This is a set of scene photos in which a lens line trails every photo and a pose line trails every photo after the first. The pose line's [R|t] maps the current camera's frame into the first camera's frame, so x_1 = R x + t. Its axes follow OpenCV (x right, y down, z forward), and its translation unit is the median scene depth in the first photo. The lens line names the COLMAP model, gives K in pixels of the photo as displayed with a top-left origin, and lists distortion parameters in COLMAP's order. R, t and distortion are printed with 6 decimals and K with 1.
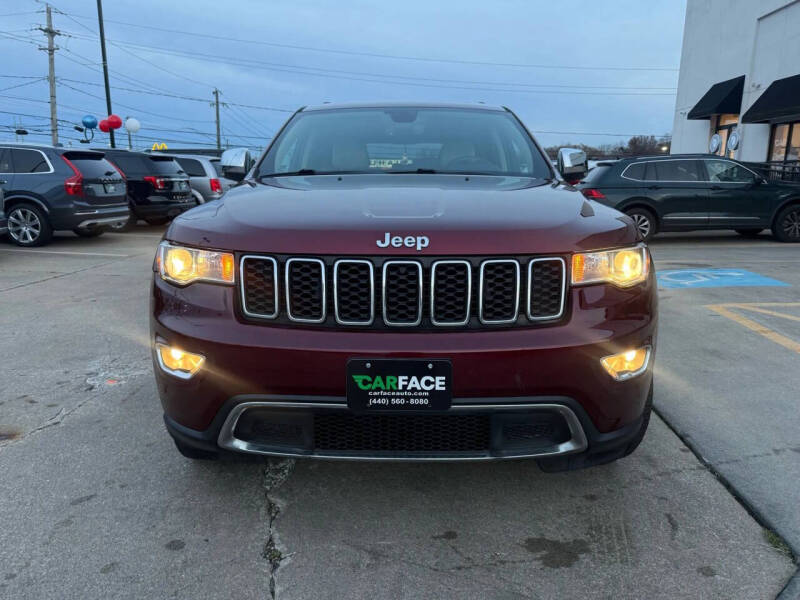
lens RADIAL K [[571.5, 0, 399.1], [0, 571.5, 301.1], [0, 0, 1]] dist [0.011312, -0.019283]
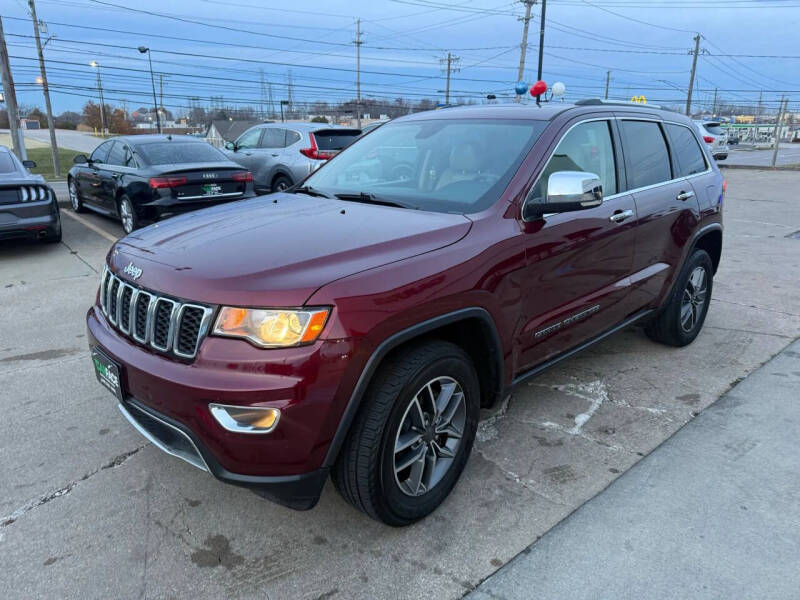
lens RADIAL K [[571.5, 0, 395.8], [0, 571.5, 296.1], [0, 0, 1]] dist [0.011312, -0.019283]
pose [[0.701143, 0.195171, -0.685790, 0.974181], [-0.145698, 0.980731, 0.130149, -0.220998], [0.697977, 0.008665, 0.716068, 0.335411]]
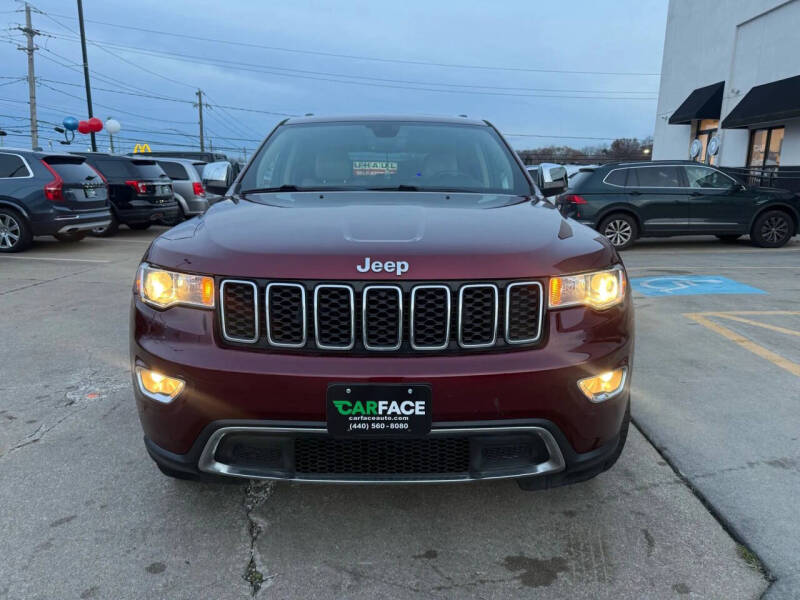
lens RADIAL K [[571.5, 0, 397.3], [0, 571.5, 303.1], [0, 0, 1]] dist [0.011312, -0.019283]
pose [[0.999741, -0.002176, 0.022645, 0.006798], [0.002144, 0.999997, 0.001424, -0.029466], [-0.022648, -0.001375, 0.999743, -0.006313]]
